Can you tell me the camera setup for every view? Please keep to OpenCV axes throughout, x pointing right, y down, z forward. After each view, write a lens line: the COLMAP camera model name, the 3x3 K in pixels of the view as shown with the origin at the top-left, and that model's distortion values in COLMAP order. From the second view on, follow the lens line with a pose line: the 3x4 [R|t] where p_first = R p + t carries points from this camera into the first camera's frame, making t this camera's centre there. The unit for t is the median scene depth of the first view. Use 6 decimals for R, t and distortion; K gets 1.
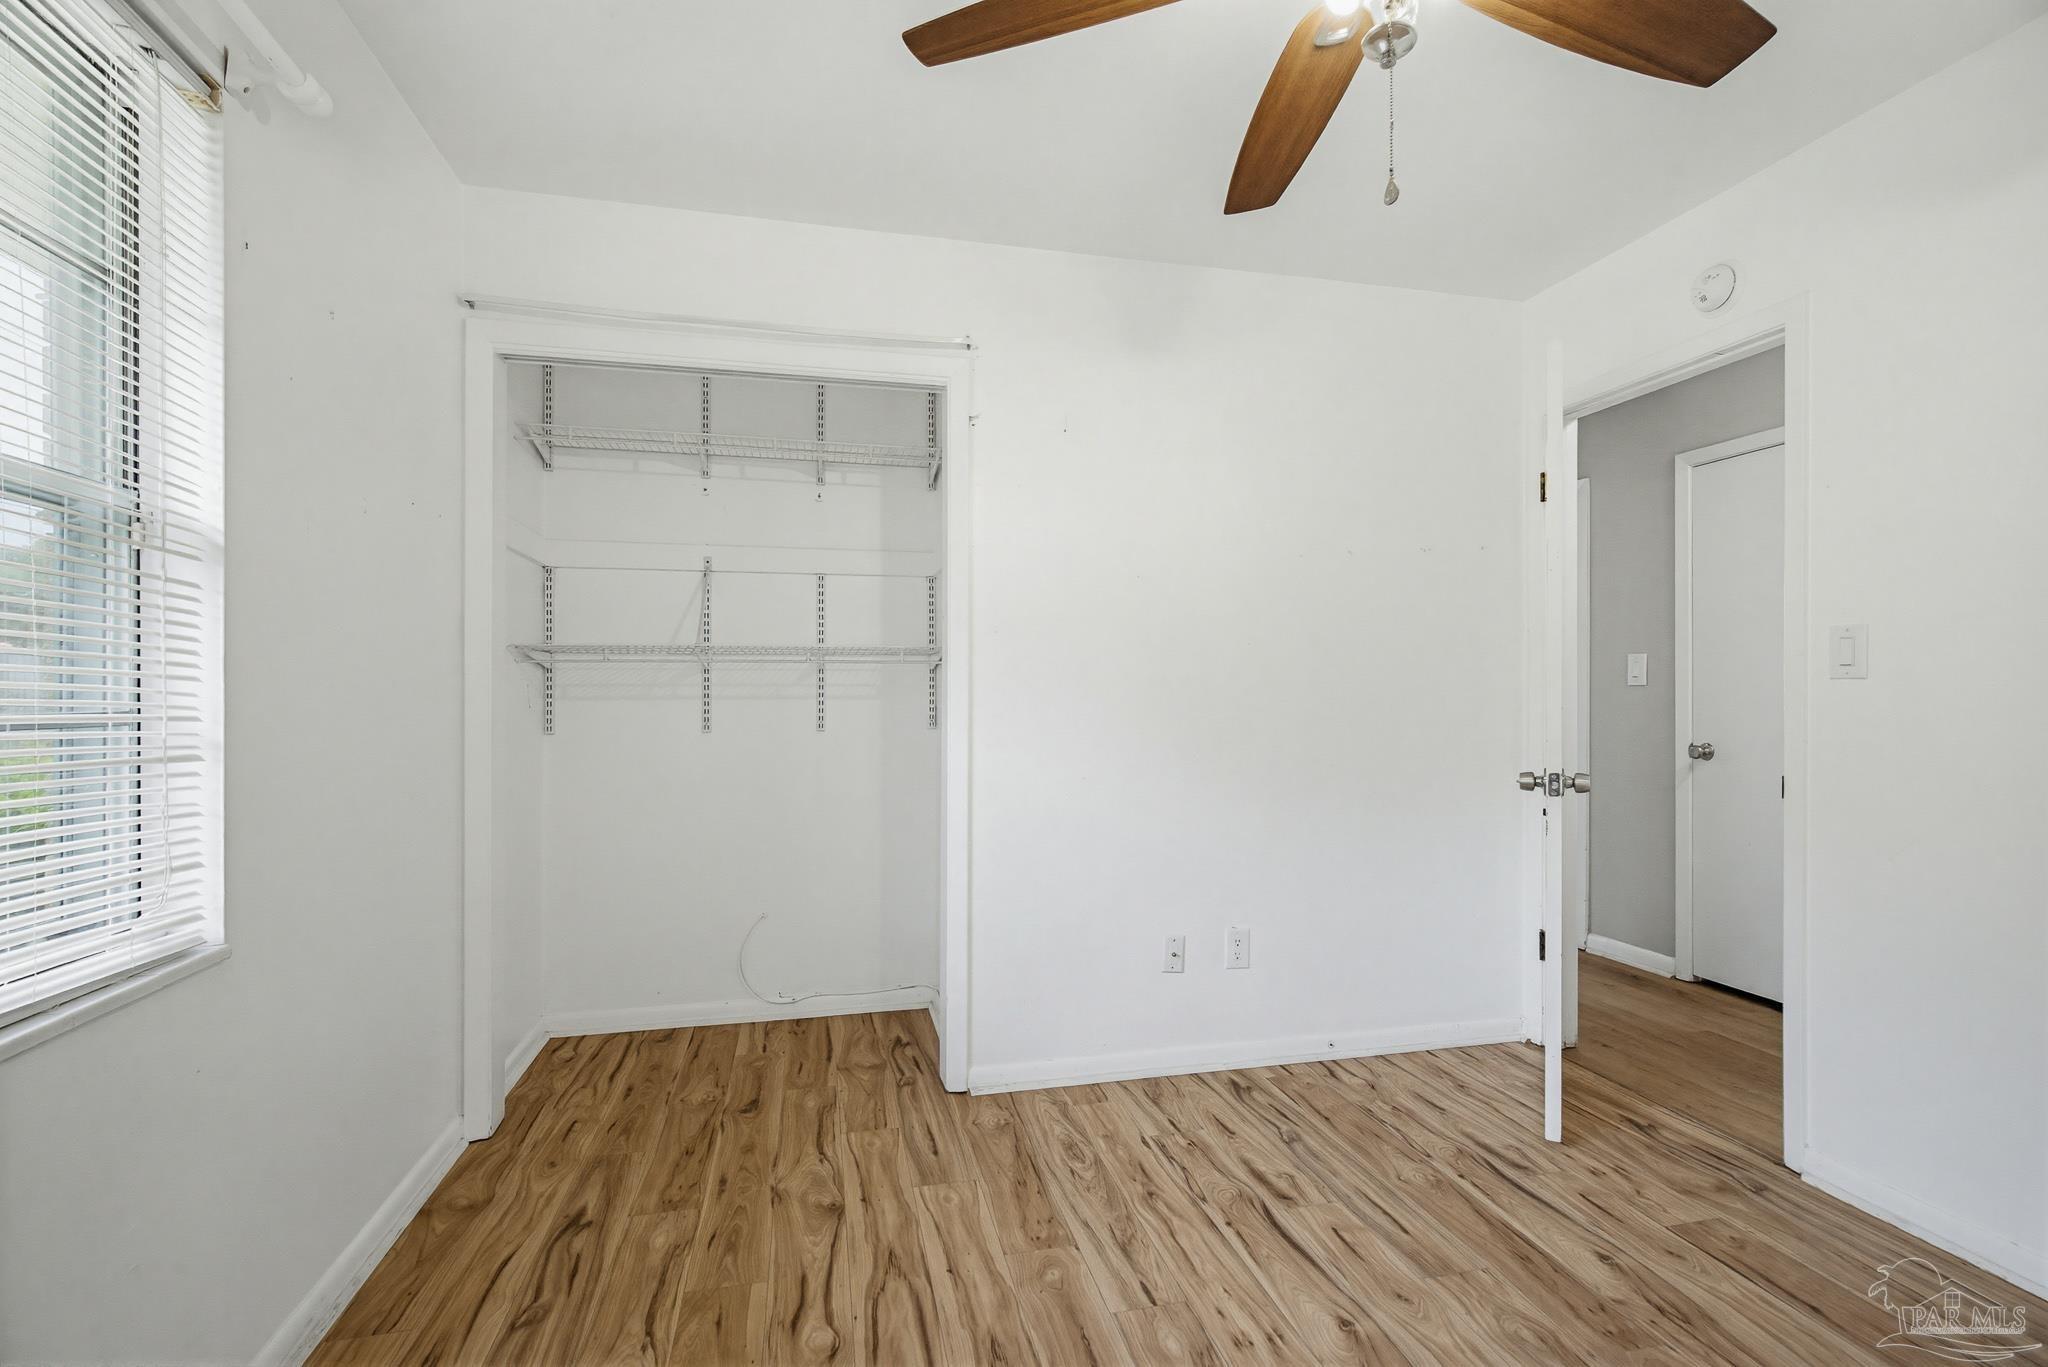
lens RADIAL K [[932.3, 0, 1024.3], [0, 932.3, 677.3], [0, 0, 1]] dist [0.000841, -0.000053]
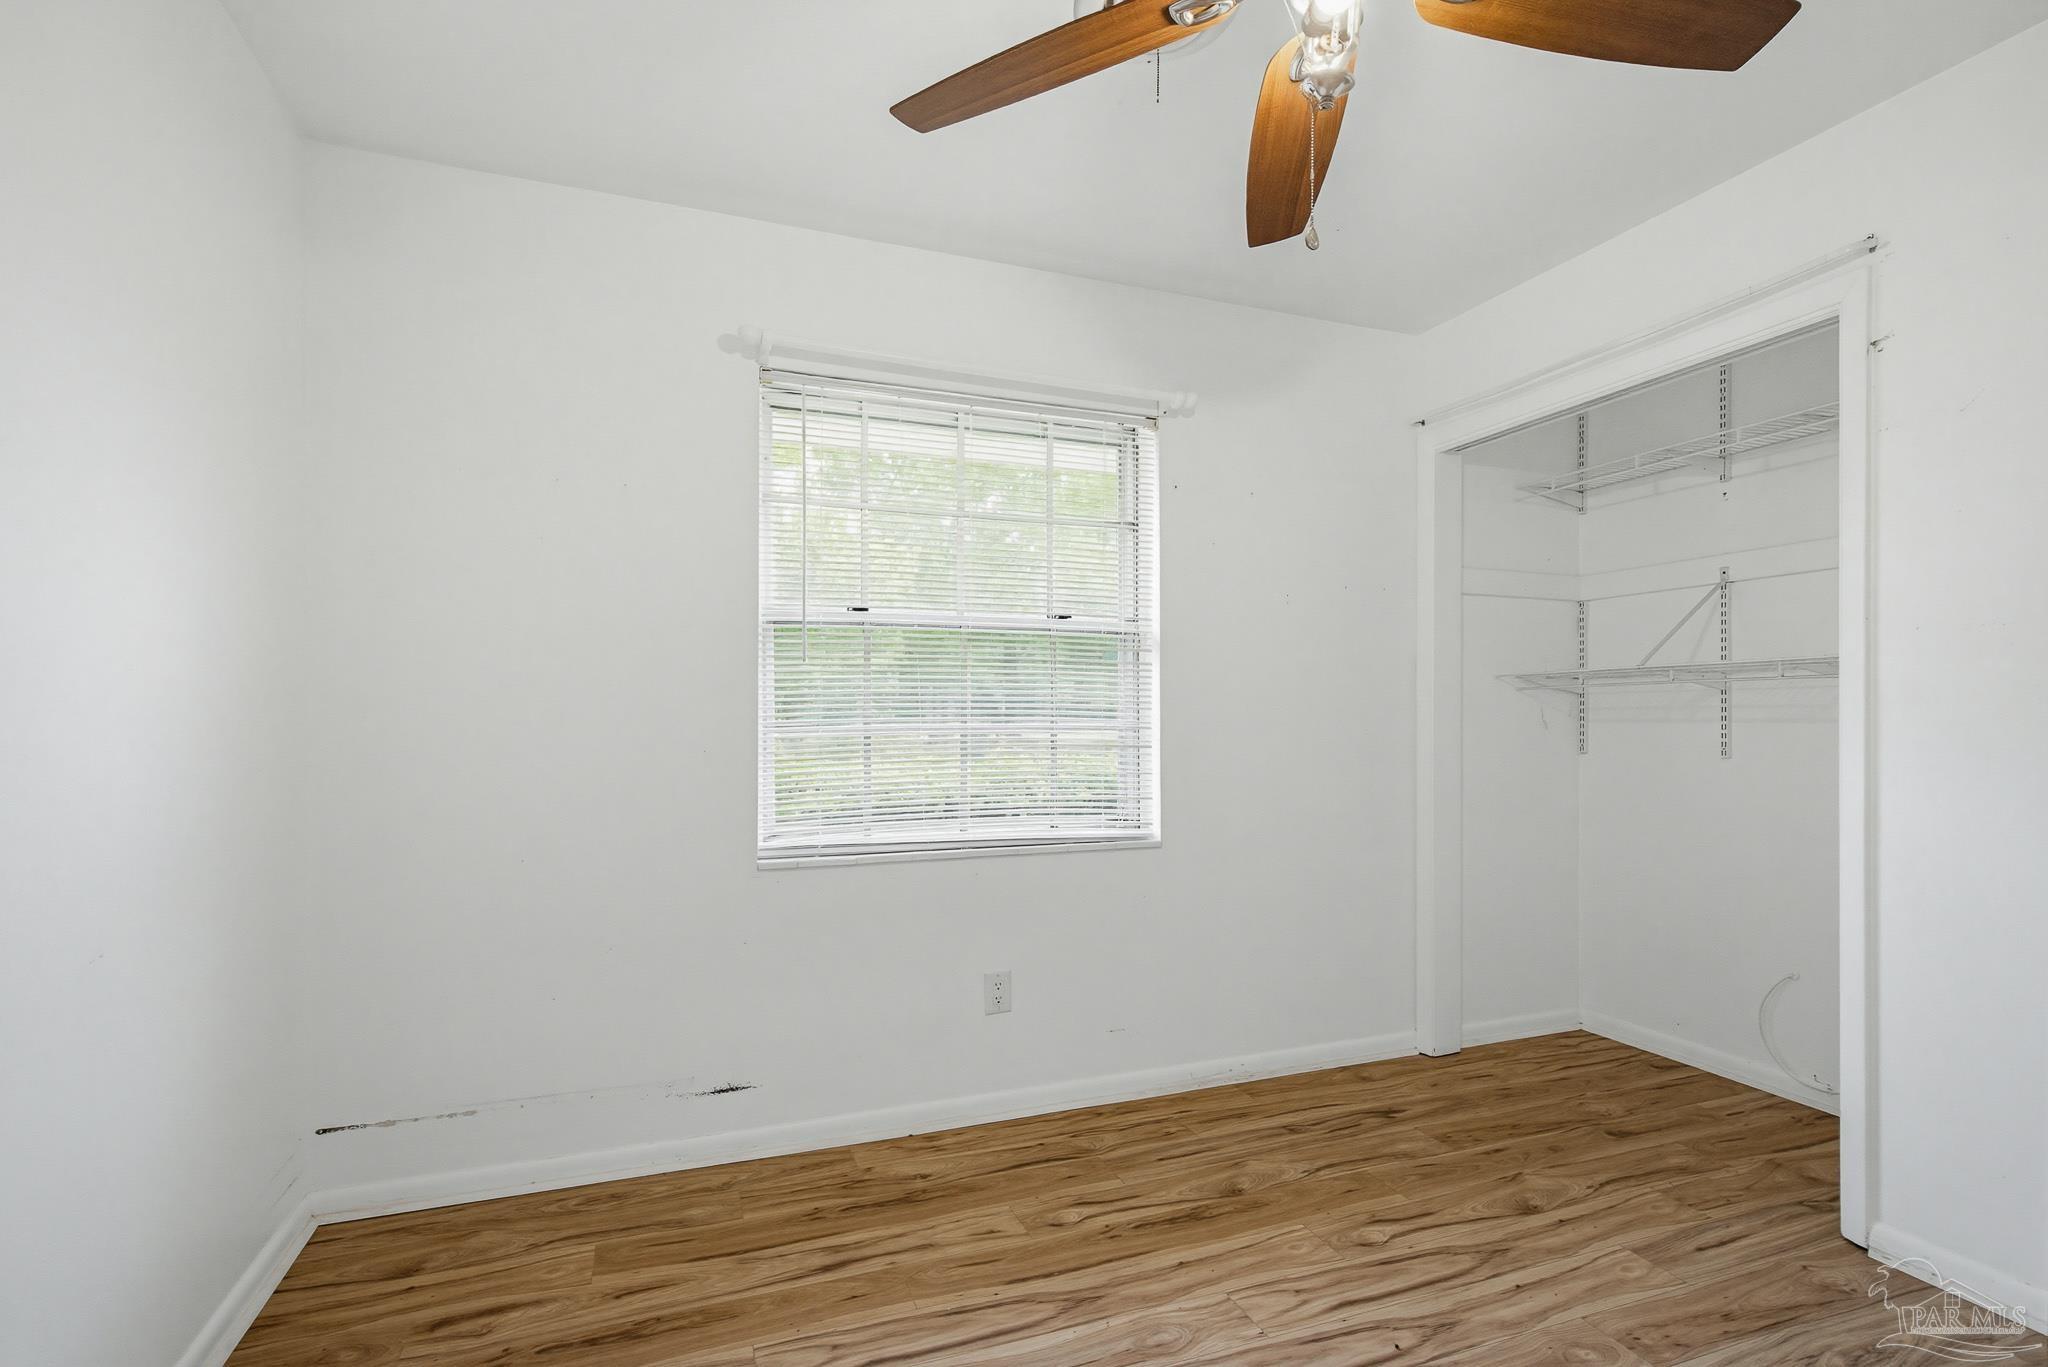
lens RADIAL K [[979.0, 0, 1036.4], [0, 979.0, 690.5], [0, 0, 1]] dist [0.004119, 0.000242]
pose [[0.130940, -0.026607, -0.991033, 0.705160], [0.016911, 0.999554, -0.024602, 0.005916], [0.991246, -0.013538, 0.131332, 0.268137]]
